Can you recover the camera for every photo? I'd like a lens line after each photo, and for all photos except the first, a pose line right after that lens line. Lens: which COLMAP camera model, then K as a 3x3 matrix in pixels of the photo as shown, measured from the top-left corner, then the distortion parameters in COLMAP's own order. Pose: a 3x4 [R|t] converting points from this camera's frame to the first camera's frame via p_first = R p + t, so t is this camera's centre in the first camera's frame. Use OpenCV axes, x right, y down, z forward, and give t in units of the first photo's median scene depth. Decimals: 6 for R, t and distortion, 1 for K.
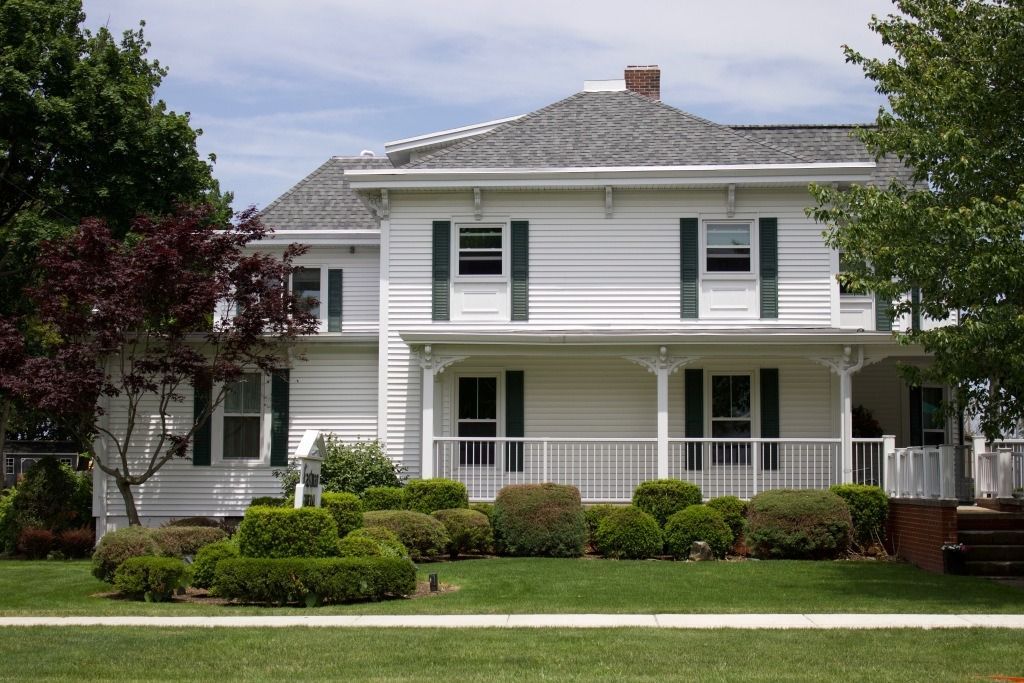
lens RADIAL K [[1498.8, 0, 510.0], [0, 1498.8, 360.1], [0, 0, 1]] dist [-0.025445, -0.003343]
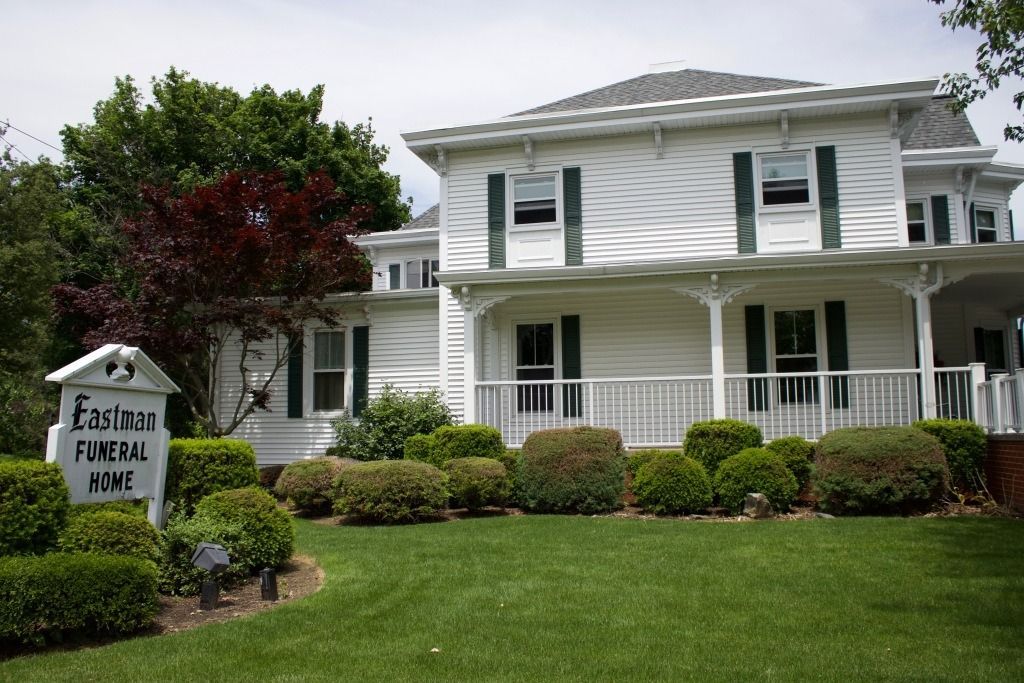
lens RADIAL K [[856.2, 0, 512.0], [0, 856.2, 341.5], [0, 0, 1]] dist [-0.161468, 0.157607]
pose [[0.980425, -0.038098, -0.193172, 0.075257], [0.032609, 0.998971, -0.031514, 0.041646], [0.194174, 0.024598, 0.980659, 0.445269]]
